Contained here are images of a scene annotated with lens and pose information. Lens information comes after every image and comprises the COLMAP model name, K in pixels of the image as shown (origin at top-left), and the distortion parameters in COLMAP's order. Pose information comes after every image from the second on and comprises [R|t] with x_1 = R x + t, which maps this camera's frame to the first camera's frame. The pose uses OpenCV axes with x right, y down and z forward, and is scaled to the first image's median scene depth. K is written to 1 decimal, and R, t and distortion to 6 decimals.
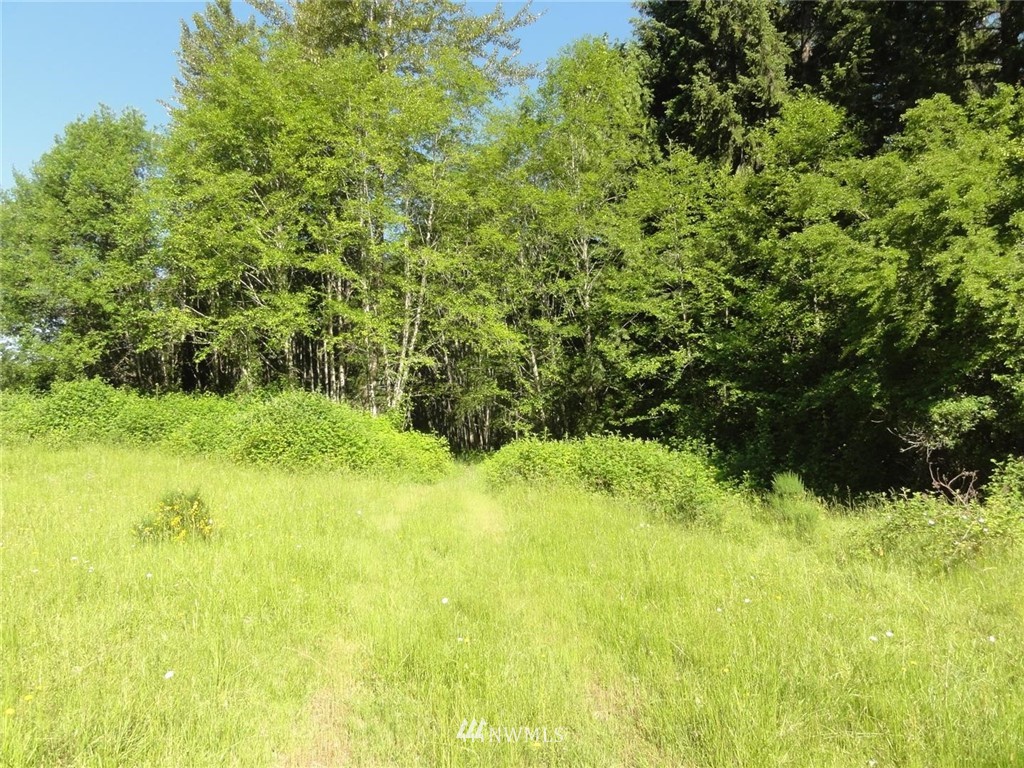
lens RADIAL K [[721.4, 0, 509.0], [0, 721.4, 384.8], [0, 0, 1]] dist [-0.007788, 0.002805]
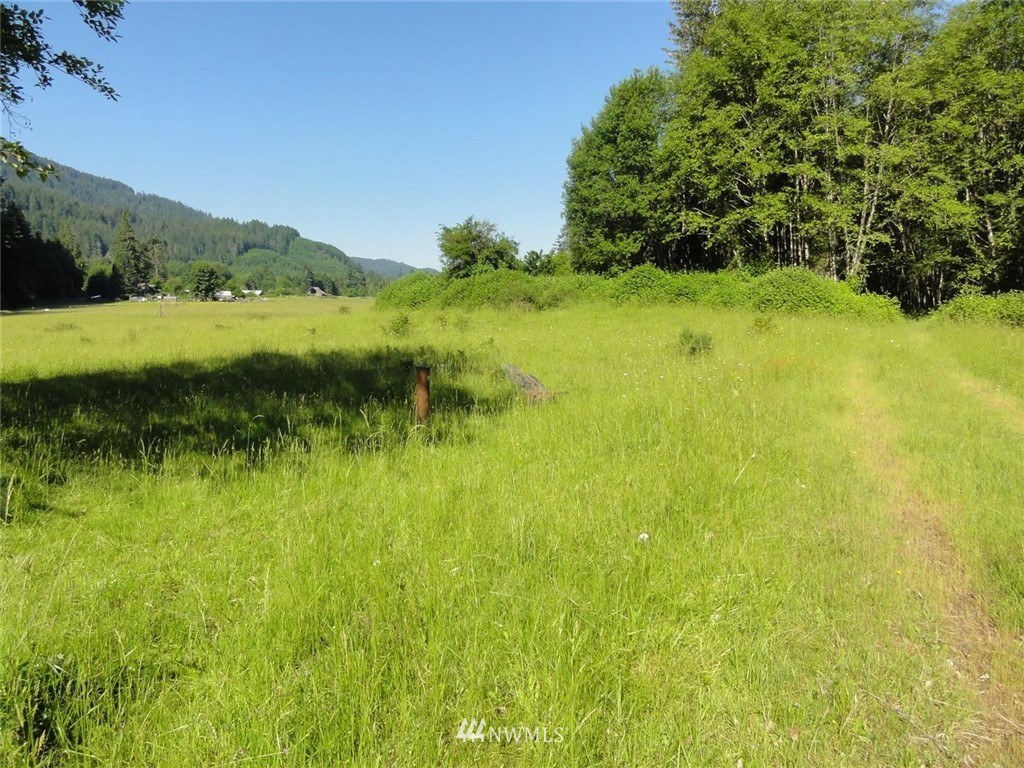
lens RADIAL K [[721.4, 0, 508.8], [0, 721.4, 380.9], [0, 0, 1]] dist [-0.007788, 0.002805]
pose [[0.834868, 0.045441, -0.548572, 0.041736], [0.050276, 0.986126, 0.158201, -0.016834], [0.548150, -0.159657, 0.821000, -0.420525]]
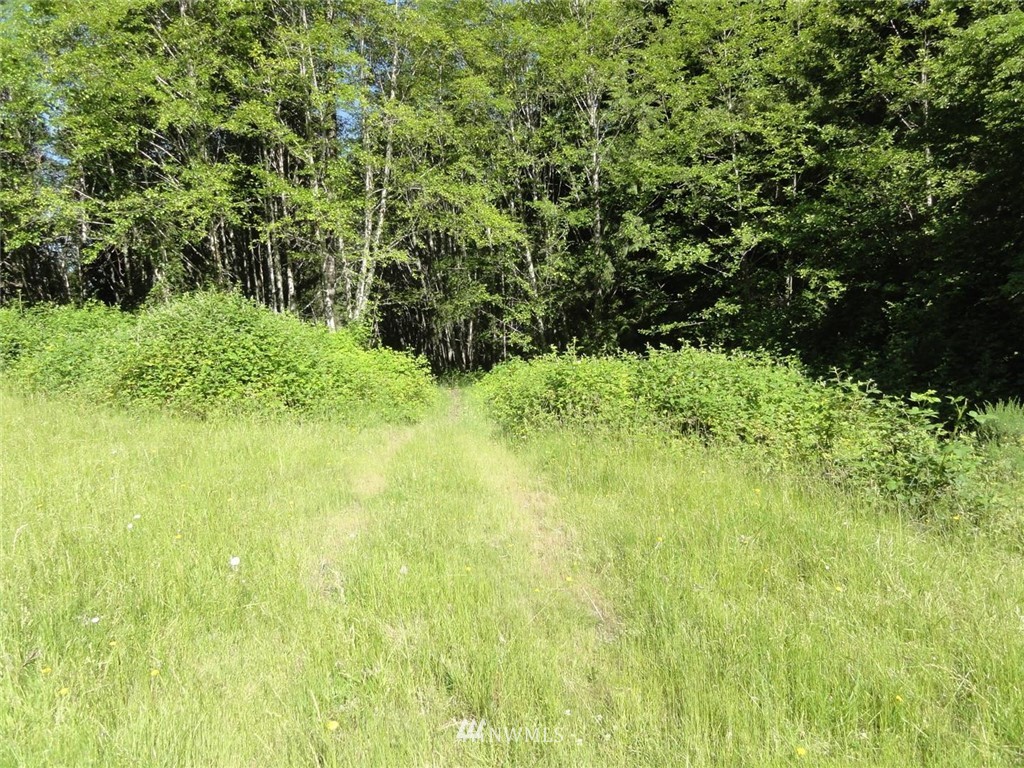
lens RADIAL K [[721.4, 0, 507.3], [0, 721.4, 376.7], [0, 0, 1]] dist [-0.007788, 0.002805]
pose [[0.999060, -0.024304, 0.035895, -0.027017], [0.020420, 0.994279, 0.104847, 0.015896], [-0.038238, -0.104016, 0.993840, 0.218849]]
